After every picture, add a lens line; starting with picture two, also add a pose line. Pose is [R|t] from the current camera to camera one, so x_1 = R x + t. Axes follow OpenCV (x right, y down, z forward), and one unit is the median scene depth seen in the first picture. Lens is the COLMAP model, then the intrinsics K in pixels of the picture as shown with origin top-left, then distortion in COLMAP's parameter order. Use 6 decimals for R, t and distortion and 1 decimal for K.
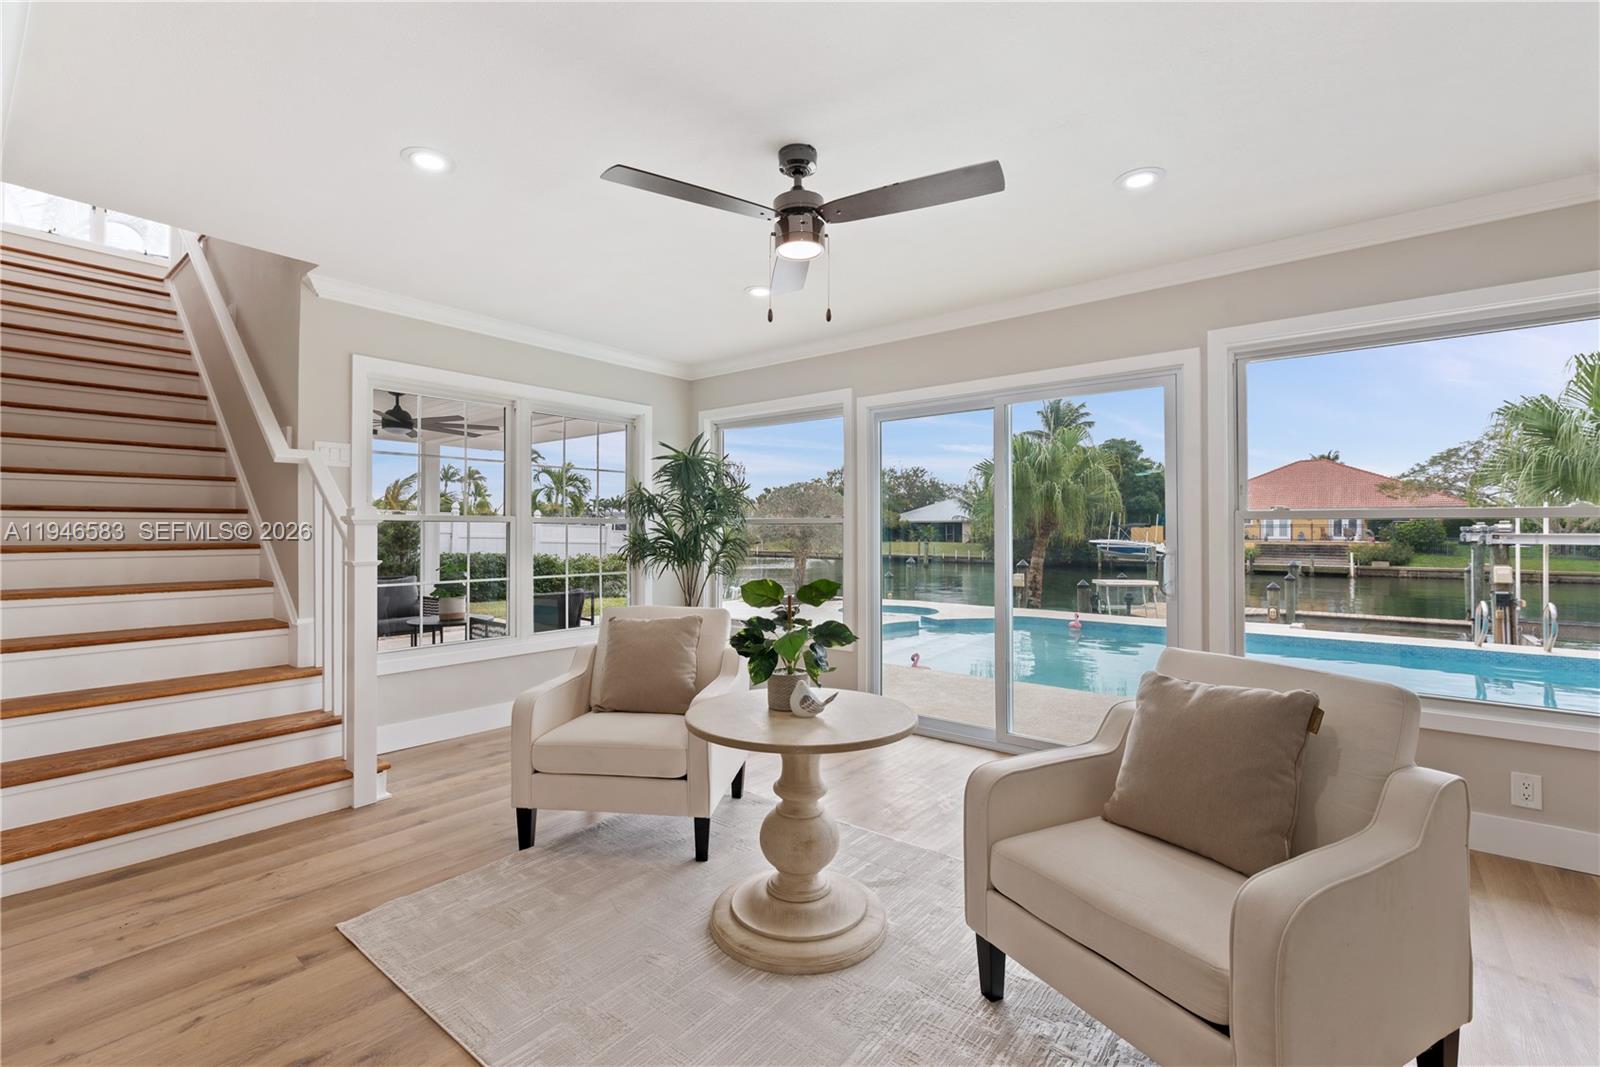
lens RADIAL K [[692.5, 0, 800.9], [0, 692.5, 524.1], [0, 0, 1]] dist [0.006493, -0.000912]
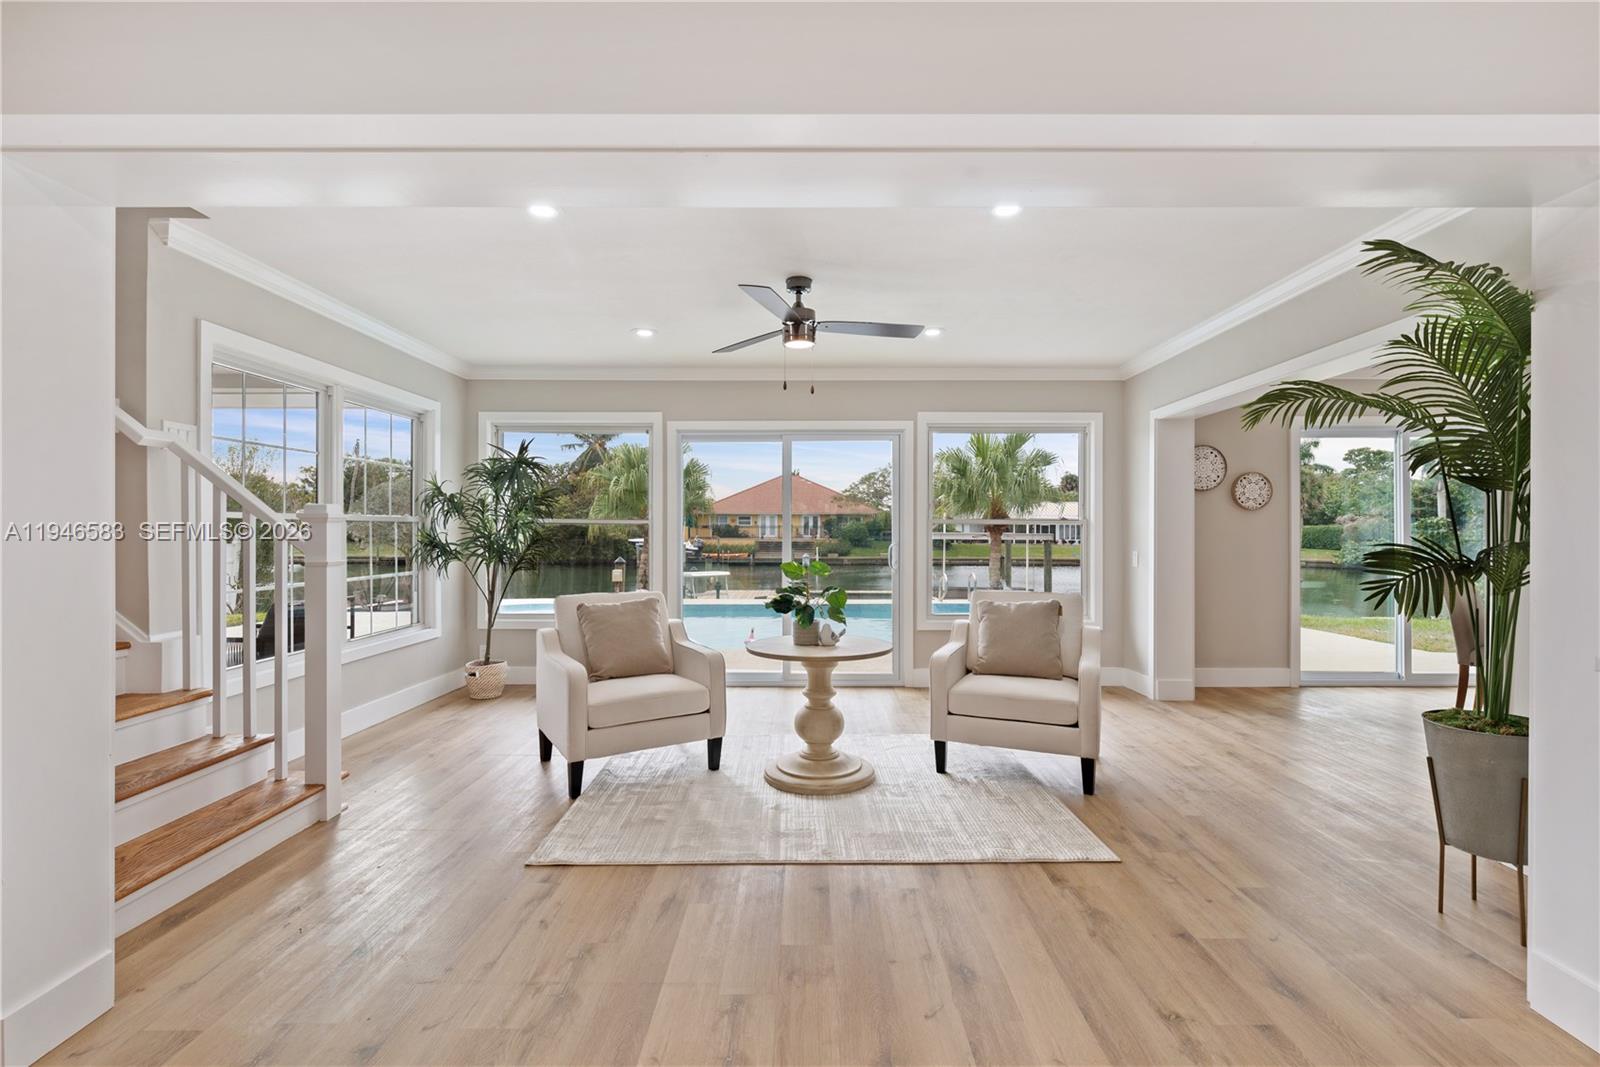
lens RADIAL K [[692.5, 0, 799.5], [0, 692.5, 535.0], [0, 0, 1]] dist [0.006493, -0.000912]
pose [[0.781327, -0.003360, 0.624113, -0.428539], [-0.006549, 0.999886, 0.013582, 0.000176], [-0.624088, -0.014700, 0.781216, -0.084224]]
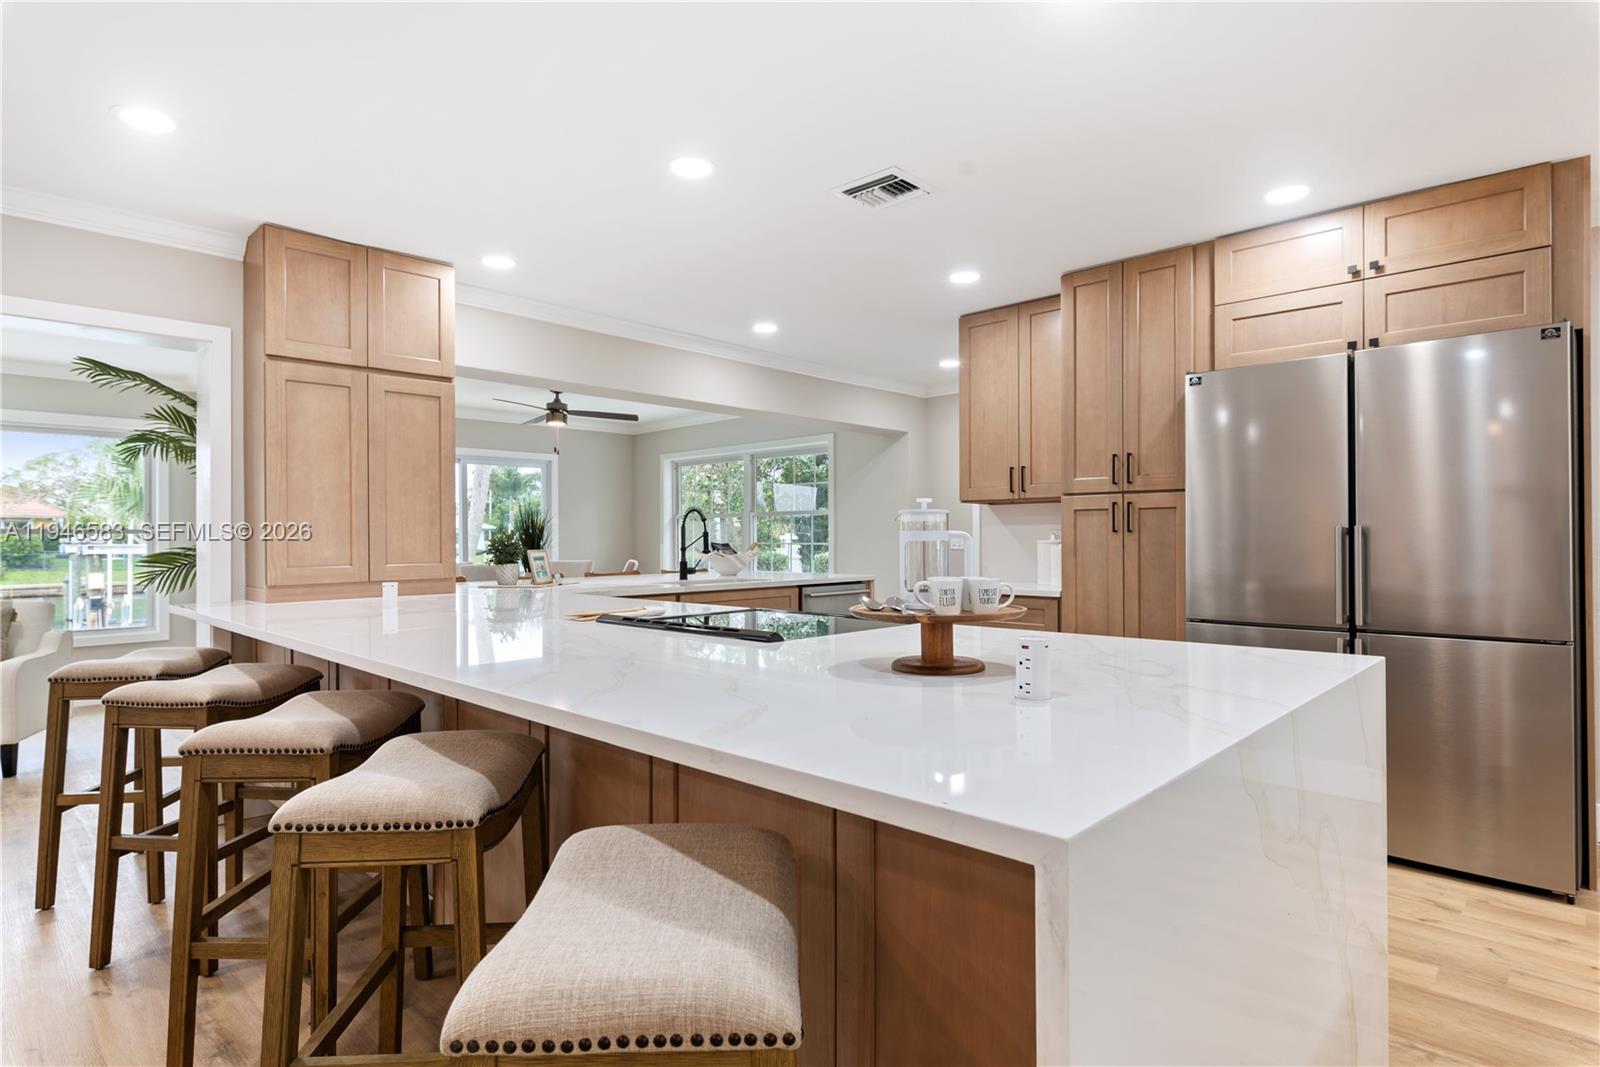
lens RADIAL K [[835.9, 0, 800.0], [0, 835.9, 532.8], [0, 0, 1]] dist [0.003680, 0.001064]
pose [[0.086887, 0.004106, 0.996210, -0.599099], [-0.000887, 0.999991, -0.004044, -0.002850], [-0.996218, -0.000532, 0.086890, -0.615200]]
